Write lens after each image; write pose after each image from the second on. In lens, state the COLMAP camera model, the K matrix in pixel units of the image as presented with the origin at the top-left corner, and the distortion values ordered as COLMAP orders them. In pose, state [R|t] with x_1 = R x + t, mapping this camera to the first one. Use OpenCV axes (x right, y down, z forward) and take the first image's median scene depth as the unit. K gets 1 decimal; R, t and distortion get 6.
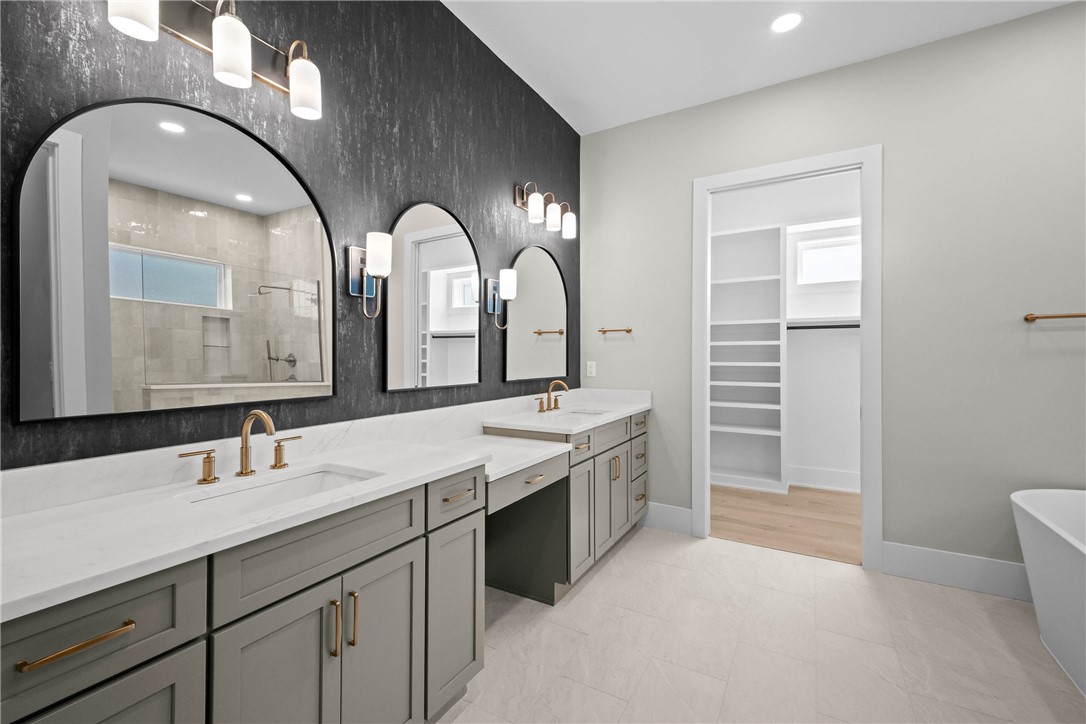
lens RADIAL K [[472.0, 0, 531.9], [0, 472.0, 346.5], [0, 0, 1]] dist [0.006482, -0.003956]
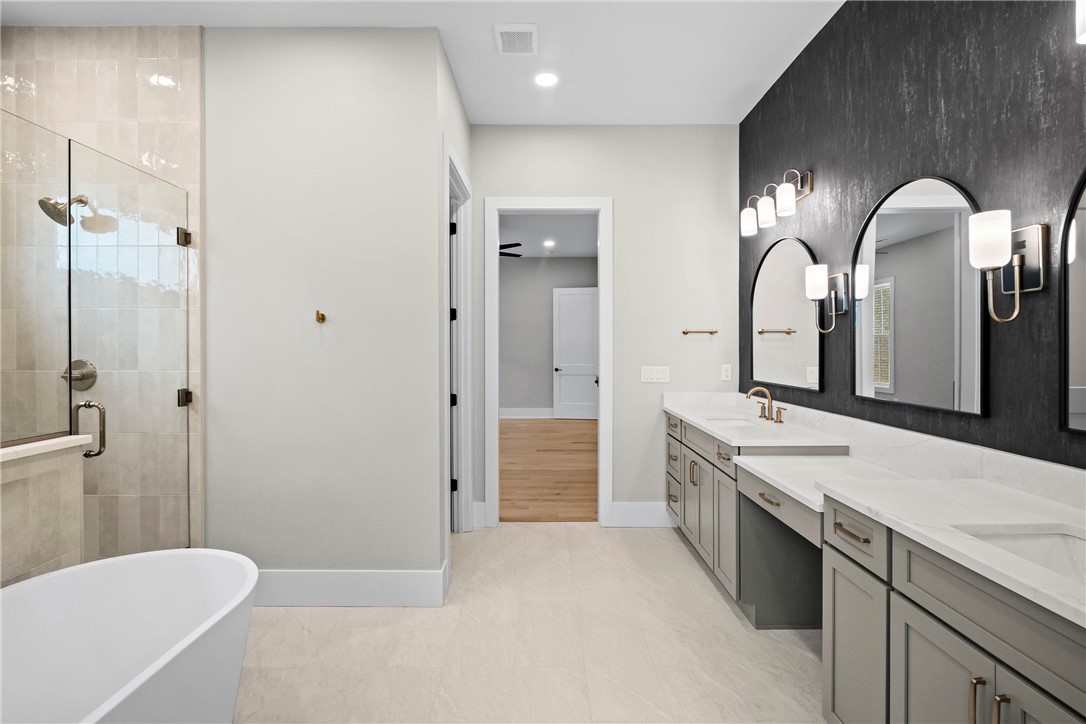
lens RADIAL K [[472.0, 0, 544.2], [0, 472.0, 358.4], [0, 0, 1]] dist [0.006482, -0.003956]
pose [[-0.862253, -0.002366, -0.506472, 0.760449], [-0.004530, 0.999985, 0.003040, 0.006564], [0.506458, 0.004916, -0.862251, 1.397742]]
